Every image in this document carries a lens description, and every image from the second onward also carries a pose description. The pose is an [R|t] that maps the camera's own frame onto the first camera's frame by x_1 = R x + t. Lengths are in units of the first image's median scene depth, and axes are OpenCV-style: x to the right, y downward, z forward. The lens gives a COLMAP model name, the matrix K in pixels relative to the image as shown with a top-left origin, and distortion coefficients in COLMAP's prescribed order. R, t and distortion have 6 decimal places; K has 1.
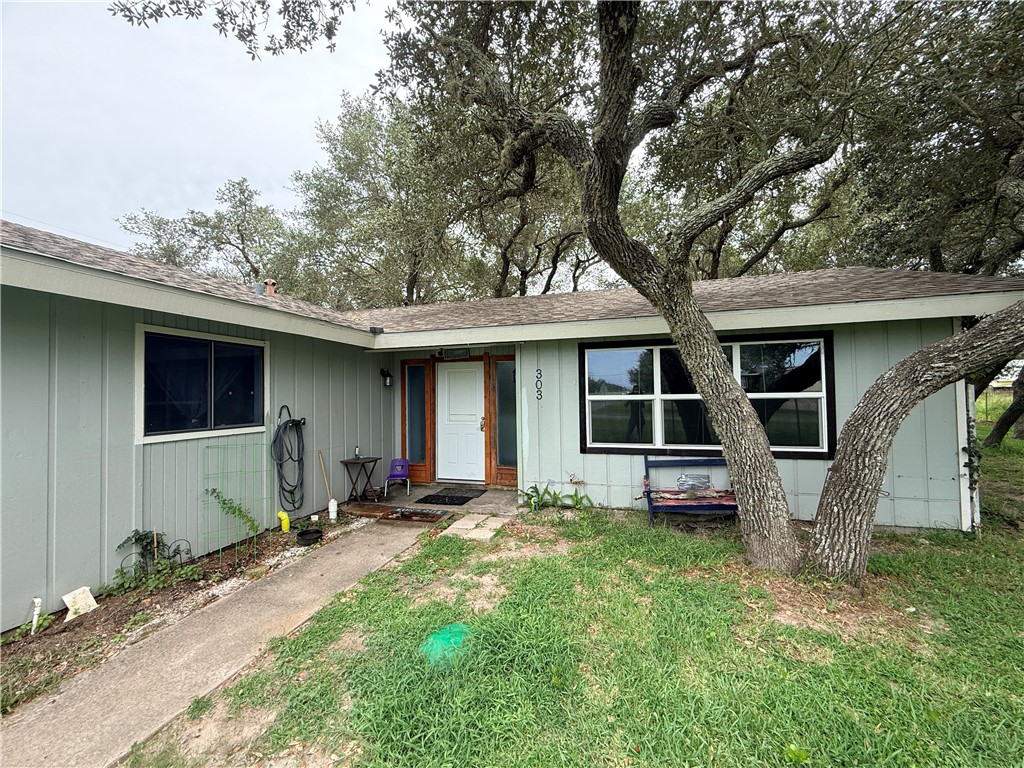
lens RADIAL K [[406.0, 0, 512.0], [0, 406.0, 384.0], [0, 0, 1]] dist [0.000603, -0.000174]
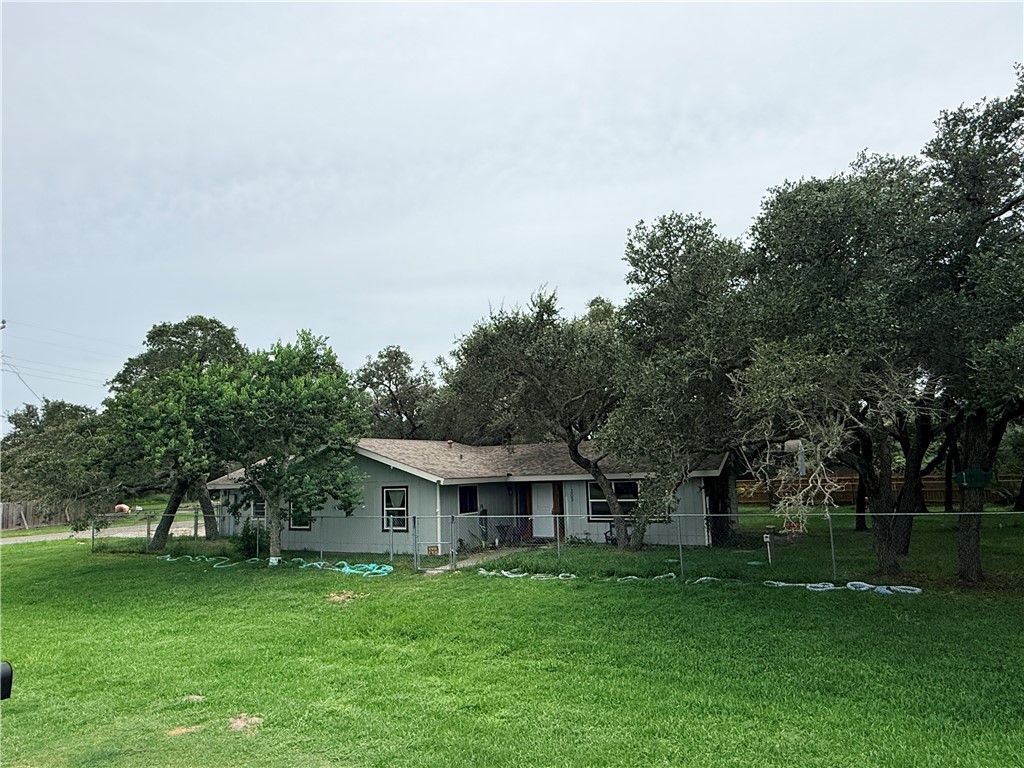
lens RADIAL K [[661.1, 0, 508.7], [0, 661.1, 383.9], [0, 0, 1]] dist [0.002076, 0.000827]
pose [[0.979616, -0.040793, -0.196696, 0.615840], [0.021031, 0.994610, -0.101530, -0.331270], [0.199777, 0.095323, 0.975194, -3.768813]]
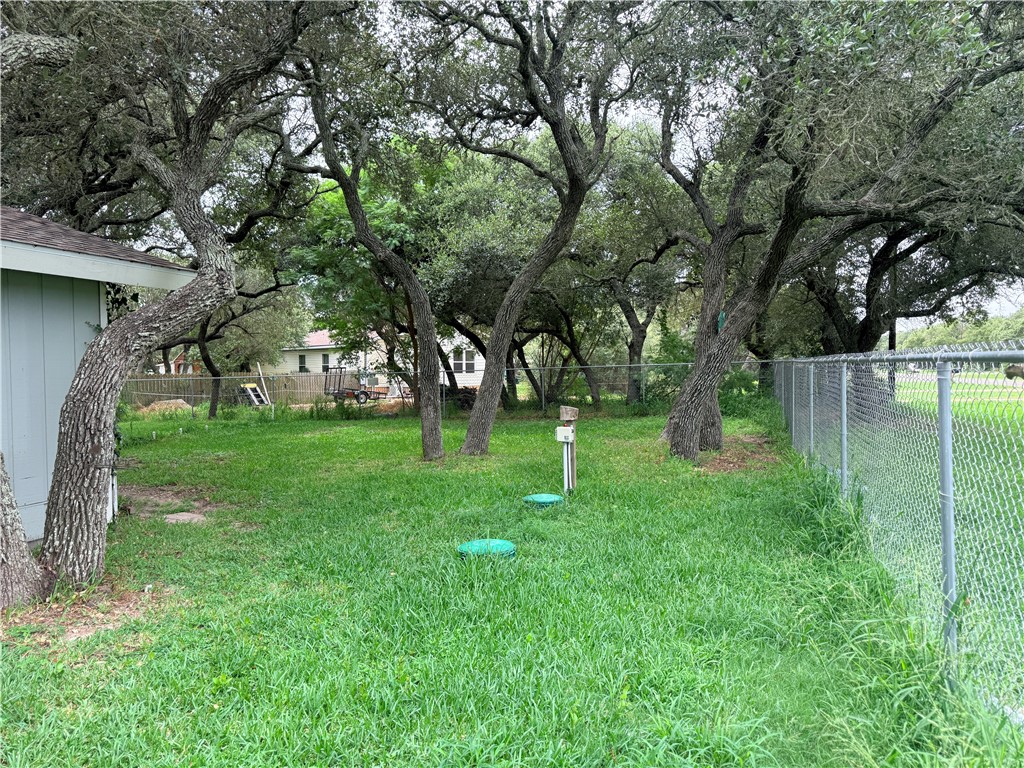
lens RADIAL K [[717.6, 0, 512.0], [0, 717.6, 384.0], [0, 0, 1]] dist [0.072788, -0.096147]
pose [[0.028452, -0.002491, 0.999592, -0.617384], [-0.012917, 0.999912, 0.002859, 0.053645], [-0.999512, -0.012993, 0.028417, 0.090288]]
